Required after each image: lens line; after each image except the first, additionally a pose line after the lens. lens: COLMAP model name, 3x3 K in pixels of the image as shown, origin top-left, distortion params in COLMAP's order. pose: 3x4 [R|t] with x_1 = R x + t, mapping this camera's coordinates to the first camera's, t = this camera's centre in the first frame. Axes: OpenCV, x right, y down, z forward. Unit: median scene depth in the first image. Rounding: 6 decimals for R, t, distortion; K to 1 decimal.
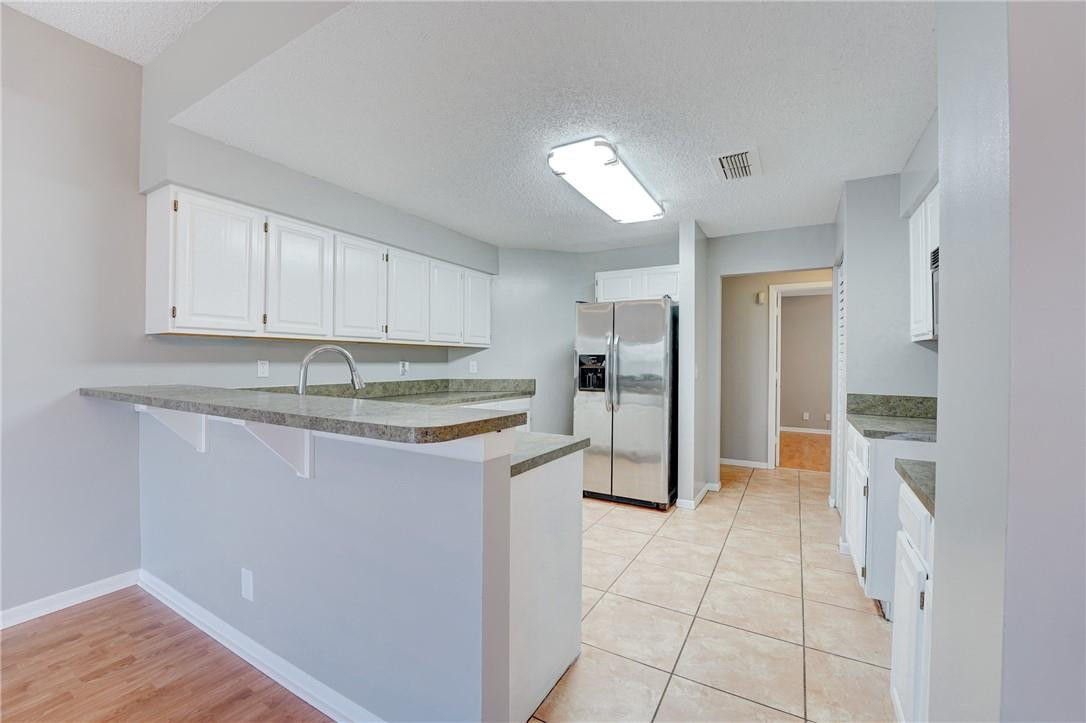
lens RADIAL K [[439.5, 0, 543.6], [0, 439.5, 363.6], [0, 0, 1]] dist [-0.025934, 0.000206]
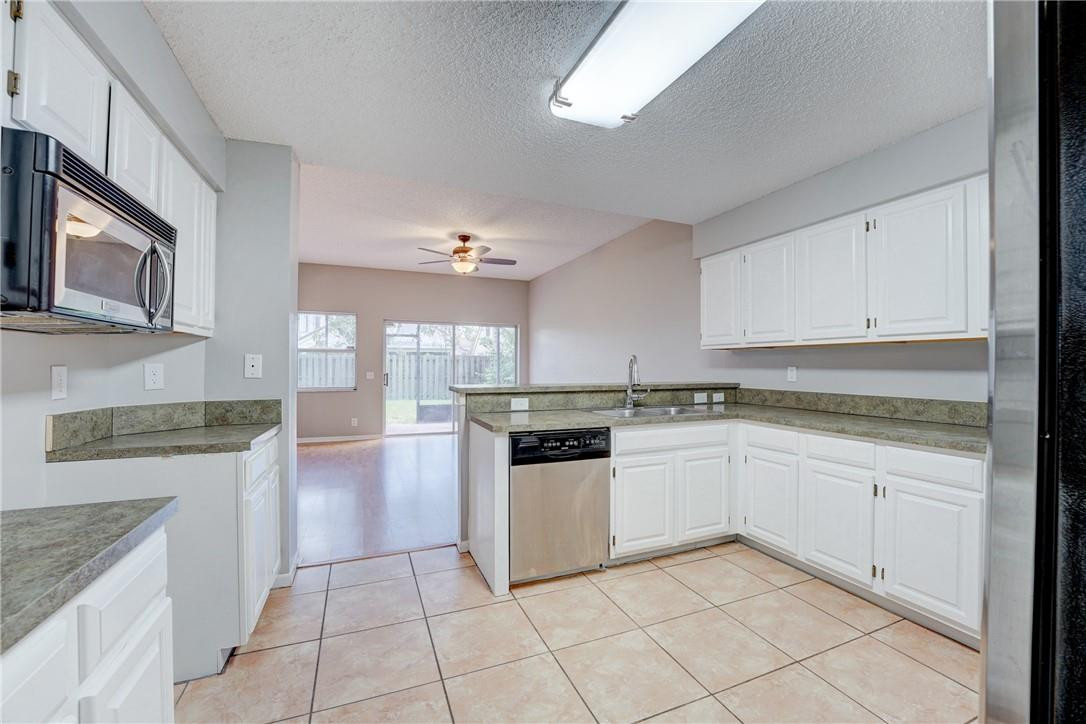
lens RADIAL K [[439.5, 0, 543.6], [0, 439.5, 364.1], [0, 0, 1]] dist [-0.025934, 0.000206]
pose [[-0.605611, -0.009572, -0.795703, 0.623768], [-0.013400, 0.999909, -0.001829, -0.002813], [0.795648, 0.009555, -0.605684, 1.156021]]
